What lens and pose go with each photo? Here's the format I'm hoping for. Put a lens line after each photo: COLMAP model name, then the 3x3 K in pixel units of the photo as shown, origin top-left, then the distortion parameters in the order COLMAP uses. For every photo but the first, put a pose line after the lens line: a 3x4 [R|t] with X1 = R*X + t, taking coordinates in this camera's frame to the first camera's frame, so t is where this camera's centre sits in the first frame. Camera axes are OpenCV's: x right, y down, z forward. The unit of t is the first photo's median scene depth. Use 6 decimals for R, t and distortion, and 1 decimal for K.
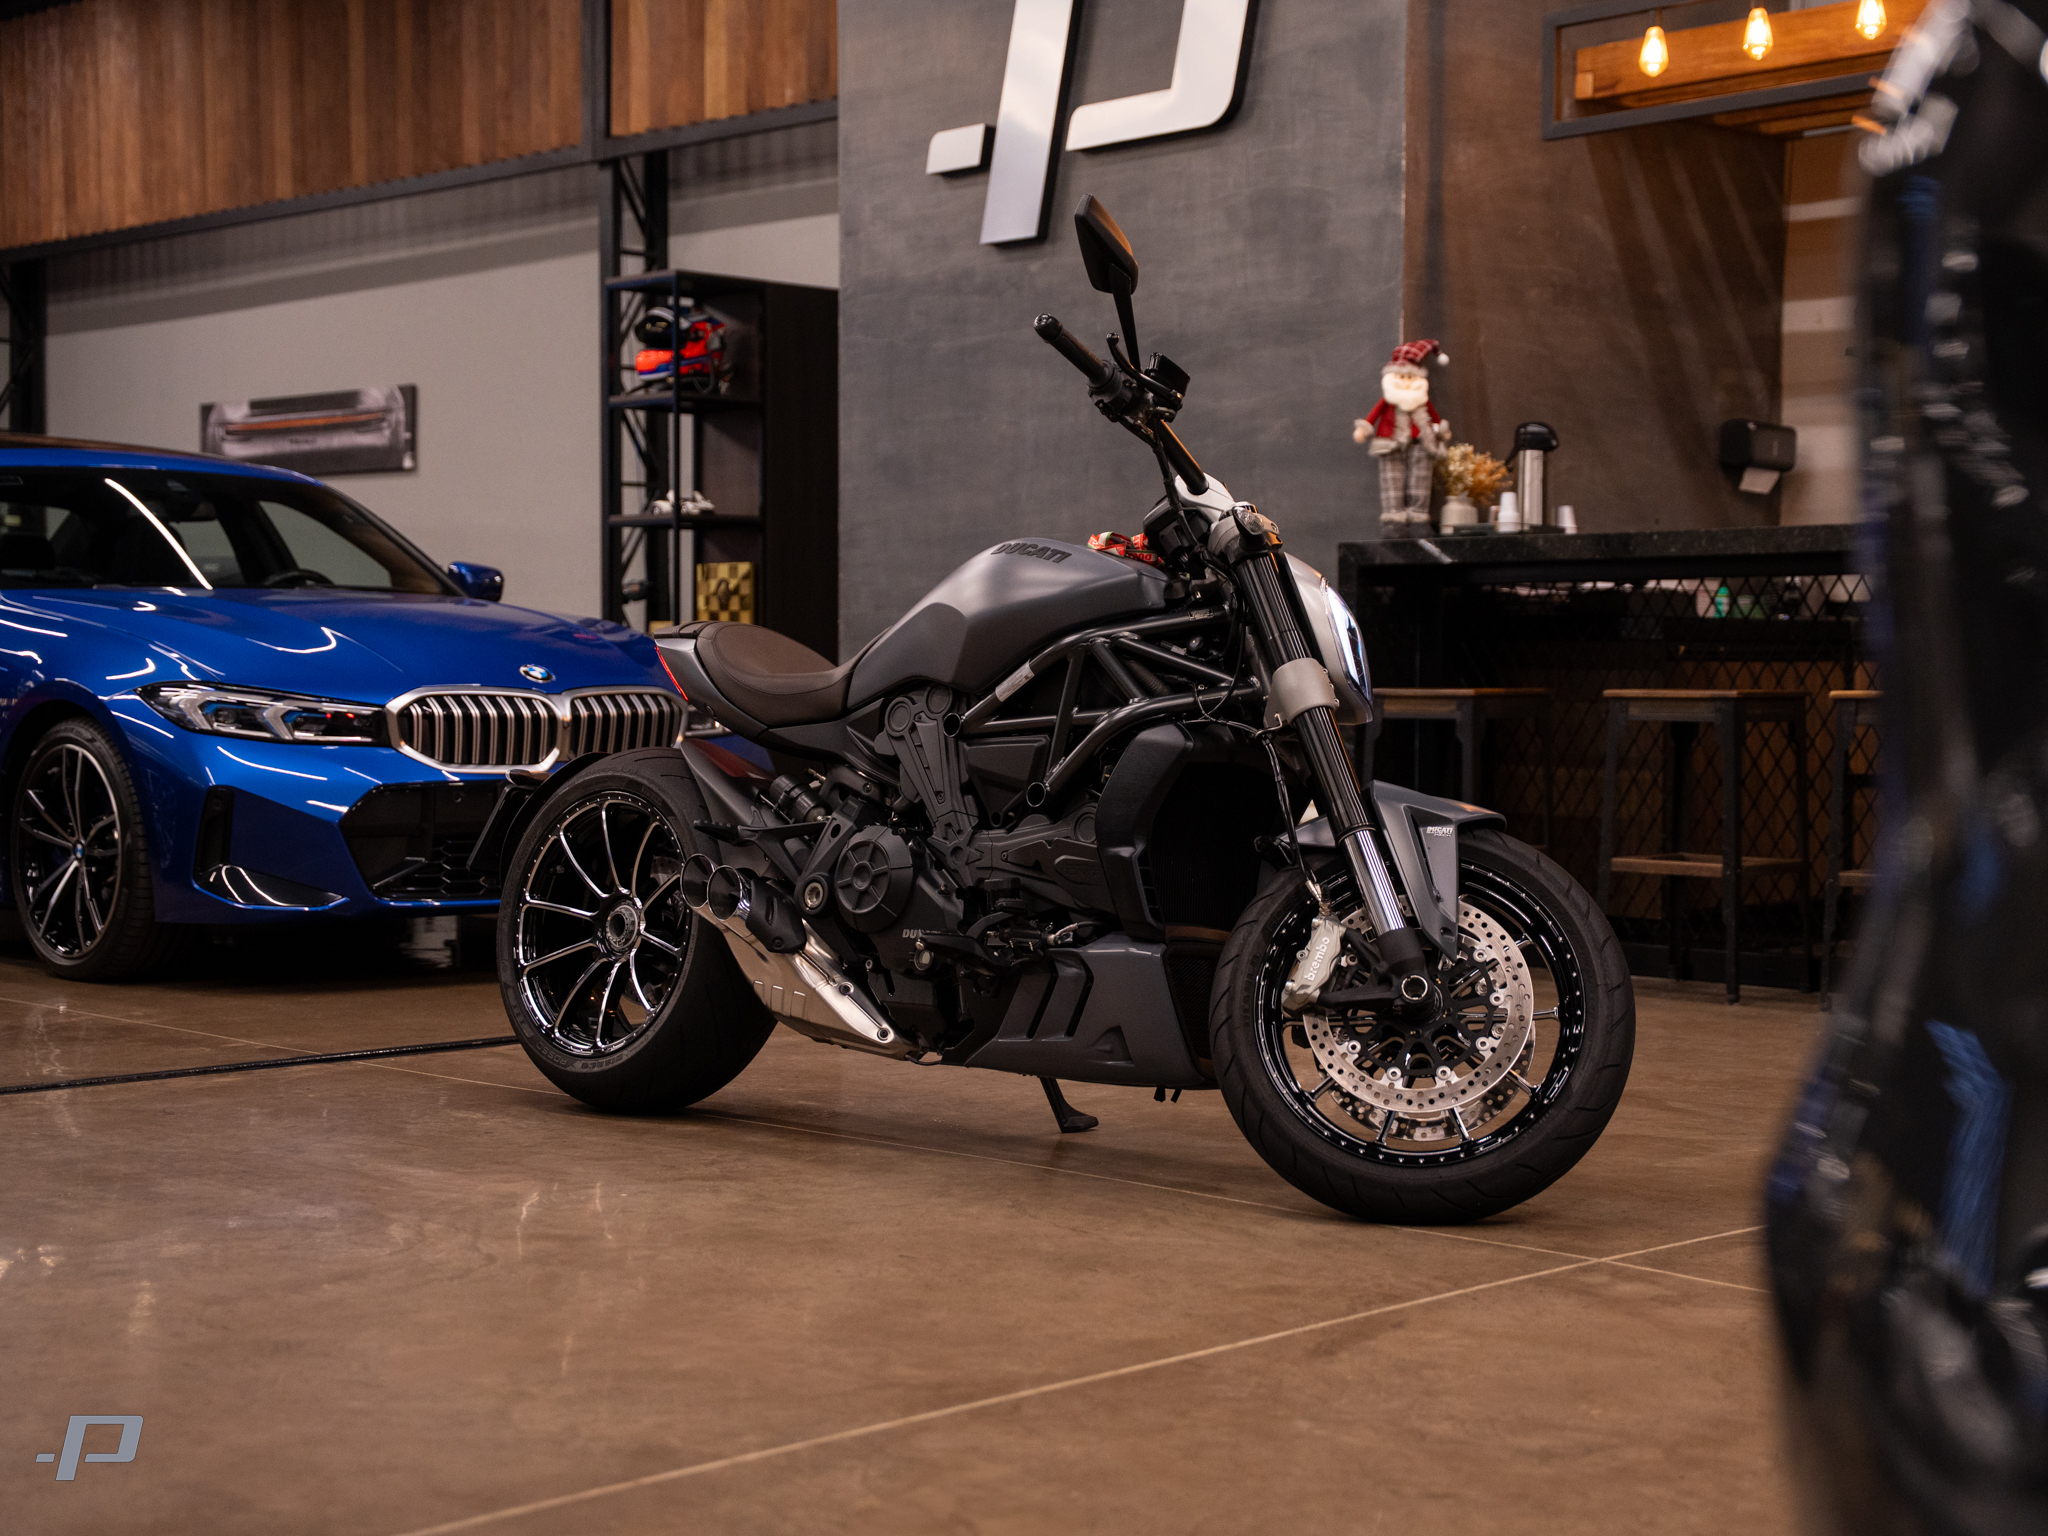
lens RADIAL K [[2795.0, 0, 1030.2], [0, 2795.0, 765.2], [0, 0, 1]] dist [0.053964, 0.000000]
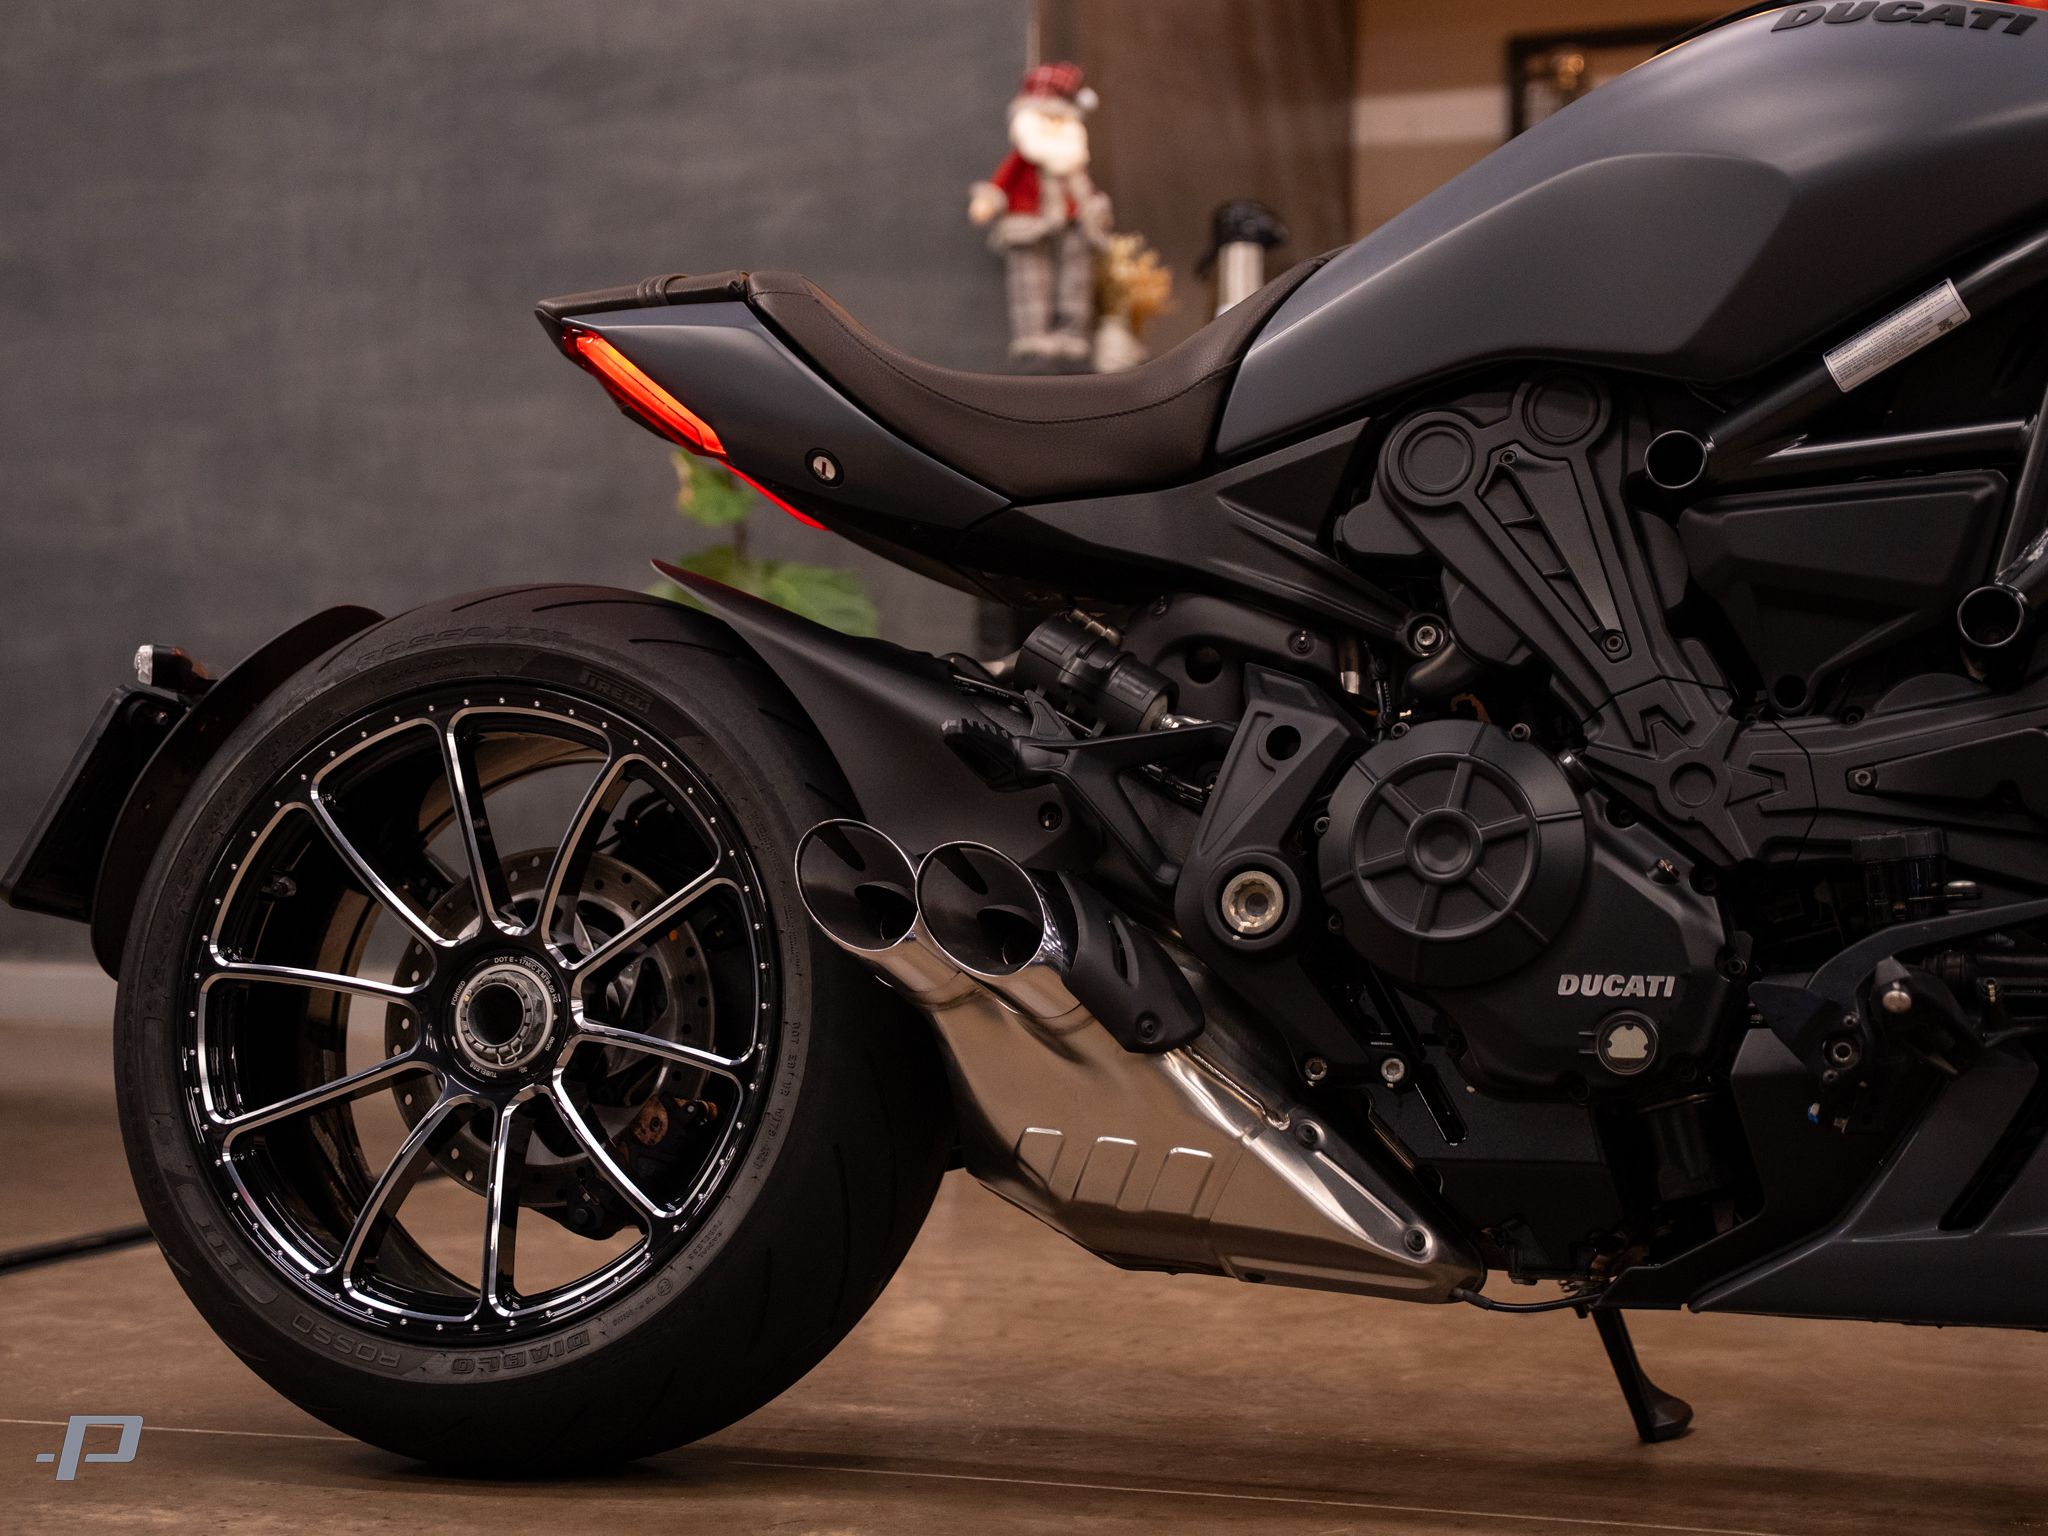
lens RADIAL K [[3432.9, 0, 975.9], [0, 3432.9, 832.7], [0, 0, 1]] dist [0.028203, 0.000000]
pose [[0.927415, -0.016381, 0.373674, -0.296735], [0.020083, 0.999780, -0.006017, 0.038813], [-0.373493, 0.013085, 0.927541, 0.561967]]
